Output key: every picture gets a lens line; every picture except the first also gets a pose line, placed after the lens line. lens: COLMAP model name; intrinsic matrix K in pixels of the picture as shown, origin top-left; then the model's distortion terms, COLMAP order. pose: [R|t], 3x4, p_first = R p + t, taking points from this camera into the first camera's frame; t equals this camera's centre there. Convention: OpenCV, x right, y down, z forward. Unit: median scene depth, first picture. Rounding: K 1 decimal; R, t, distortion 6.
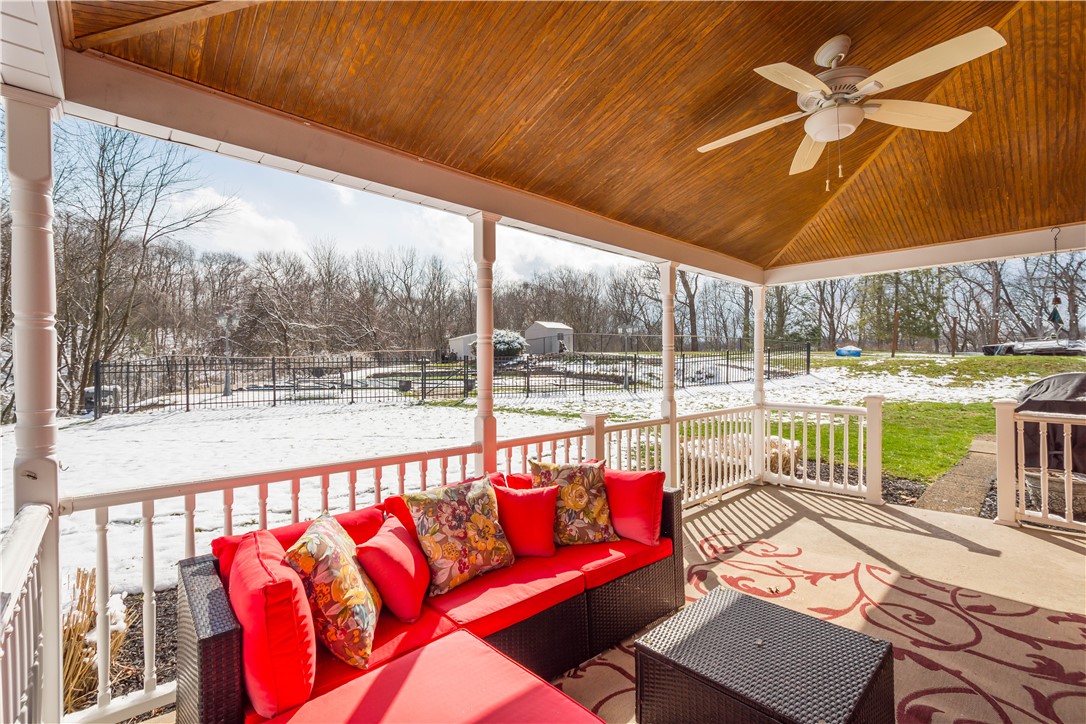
lens RADIAL K [[470.9, 0, 544.9], [0, 470.9, 364.0], [0, 0, 1]] dist [0.002431, 0.000589]
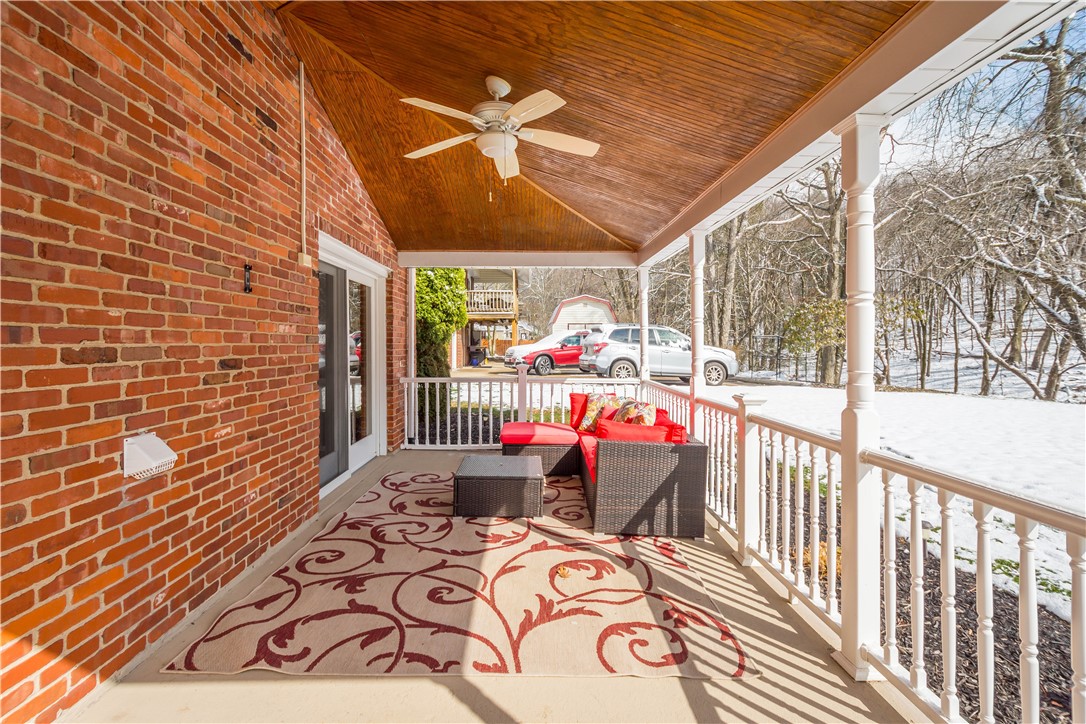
lens RADIAL K [[470.9, 0, 544.9], [0, 470.9, 364.0], [0, 0, 1]] dist [0.002431, 0.000589]
pose [[-0.652230, 0.016256, -0.757847, 0.996662], [0.009725, 0.999867, 0.013077, 0.030754], [0.757959, 0.001160, -0.652302, 1.296411]]
